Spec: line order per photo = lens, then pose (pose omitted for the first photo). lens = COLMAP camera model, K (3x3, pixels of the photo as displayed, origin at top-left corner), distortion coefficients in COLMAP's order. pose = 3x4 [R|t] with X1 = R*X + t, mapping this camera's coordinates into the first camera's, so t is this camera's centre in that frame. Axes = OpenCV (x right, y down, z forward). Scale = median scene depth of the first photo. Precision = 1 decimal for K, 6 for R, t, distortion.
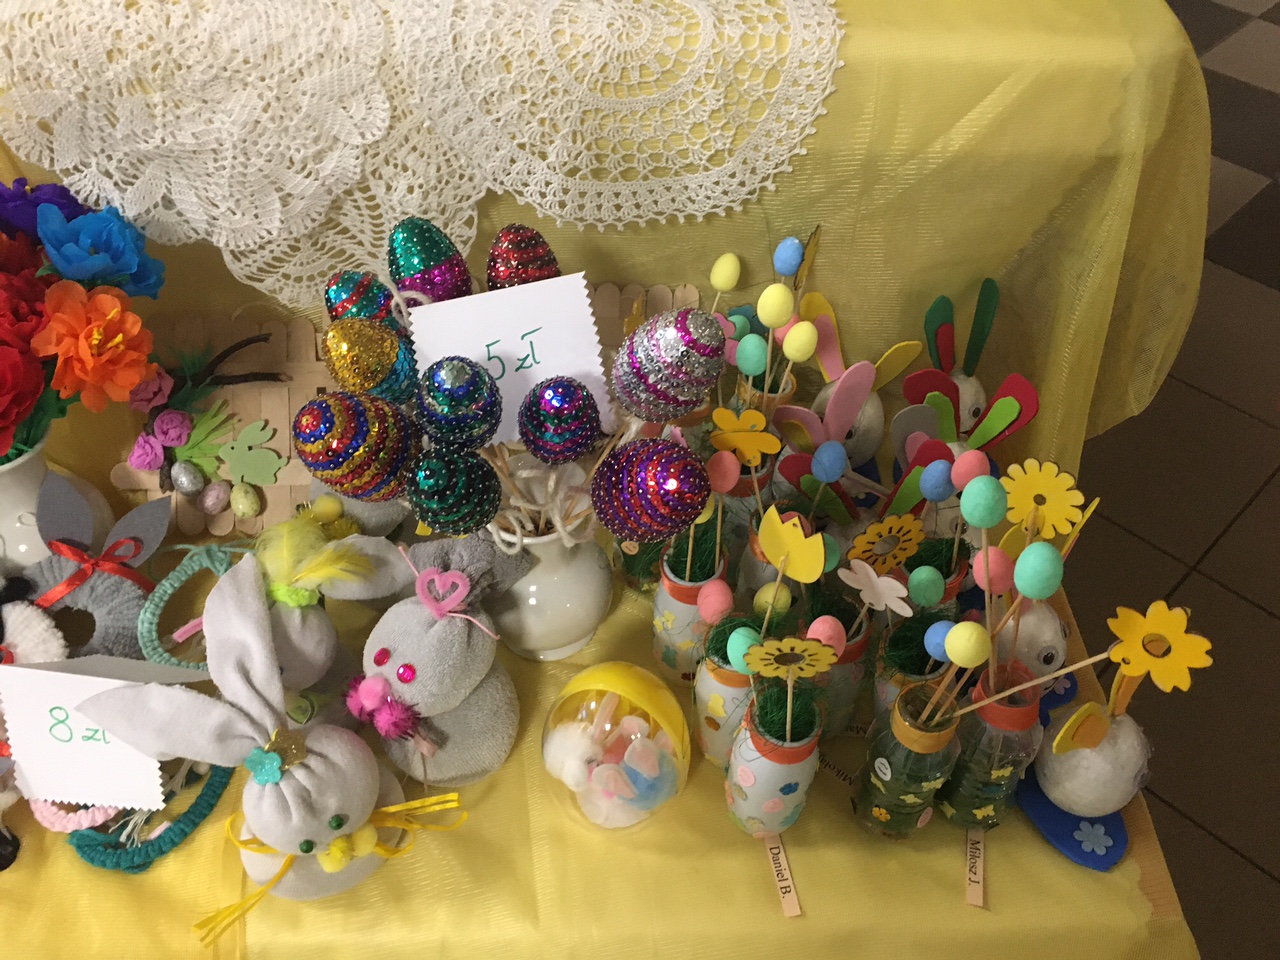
lens RADIAL K [[1088.9, 0, 642.8], [0, 1088.9, 481.3], [0, 0, 1]] dist [0.017277, -0.006883]
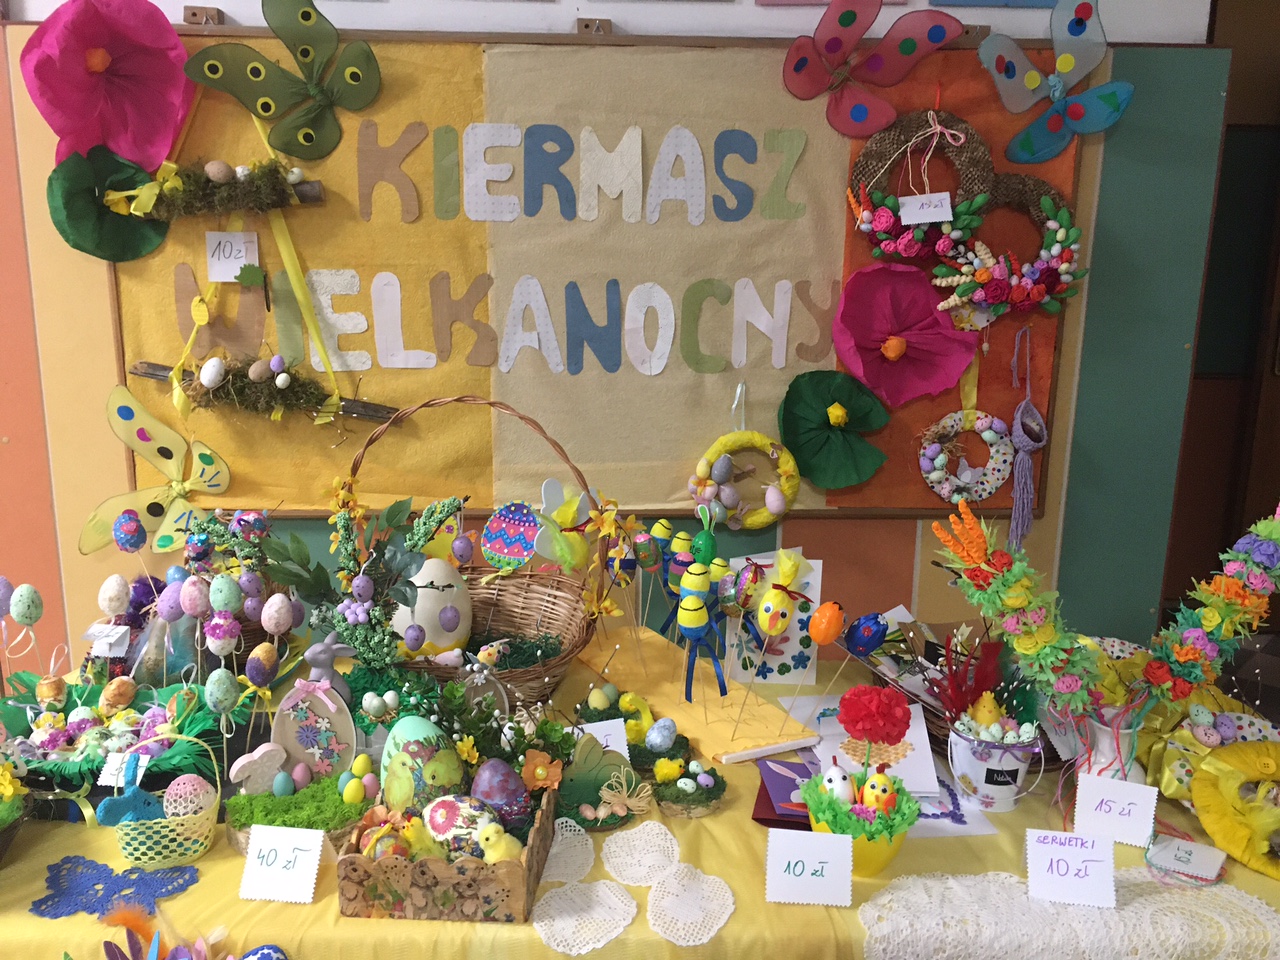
lens RADIAL K [[1088.9, 0, 639.8], [0, 1088.9, 479.9], [0, 0, 1]] dist [0.017277, -0.006883]
pose [[0.998777, -0.012120, 0.047934, -1.119149], [0.034910, 0.859397, -0.510116, -0.131212], [-0.035011, 0.511166, 0.858769, -1.135908]]
